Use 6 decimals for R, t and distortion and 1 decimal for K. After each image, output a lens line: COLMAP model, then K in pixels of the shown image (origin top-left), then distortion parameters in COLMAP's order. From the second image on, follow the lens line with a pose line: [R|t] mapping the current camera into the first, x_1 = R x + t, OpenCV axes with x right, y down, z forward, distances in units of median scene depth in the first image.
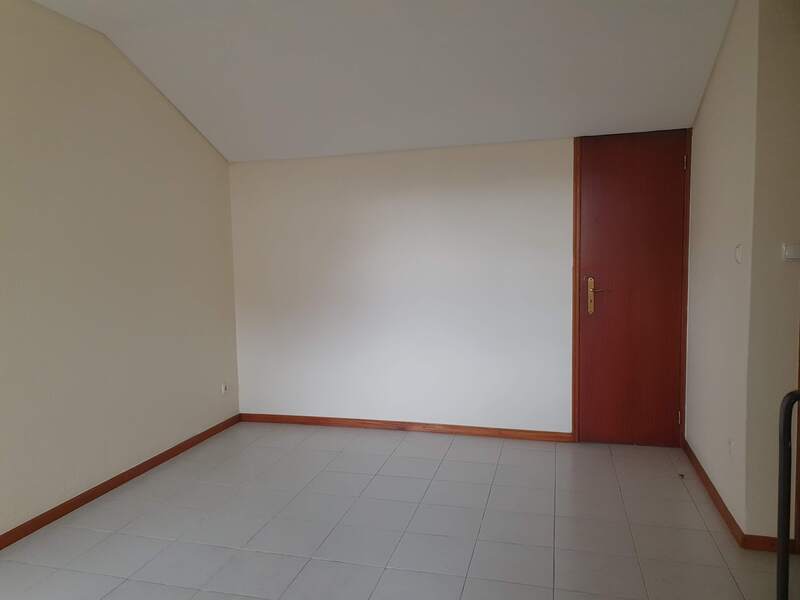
lens RADIAL K [[594.8, 0, 400.0], [0, 594.8, 300.0], [0, 0, 1]] dist [0.000533, -0.112373]
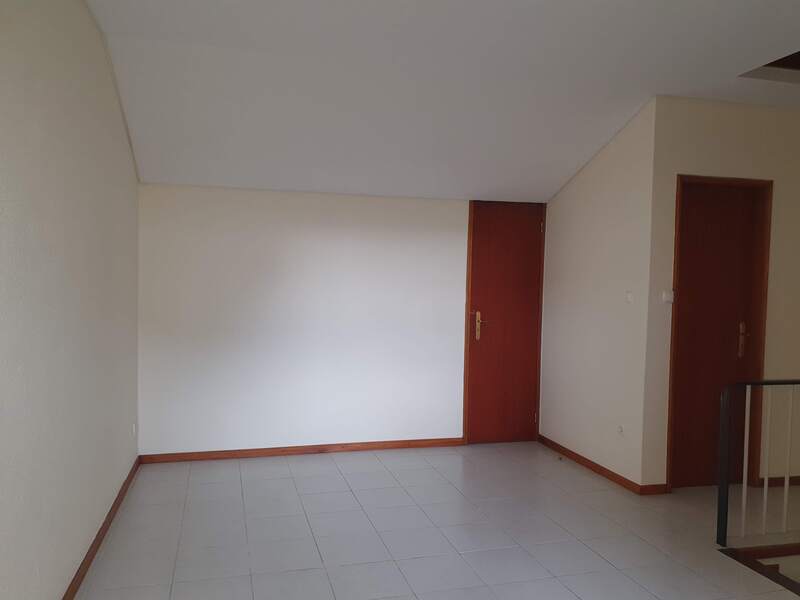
lens RADIAL K [[594.8, 0, 400.0], [0, 594.8, 300.0], [0, 0, 1]] dist [0.000533, -0.112373]
pose [[0.850787, 0.022395, 0.525033, -0.472799], [0.007952, 0.998428, -0.055474, 0.007073], [-0.525450, 0.051372, 0.849272, 0.010561]]
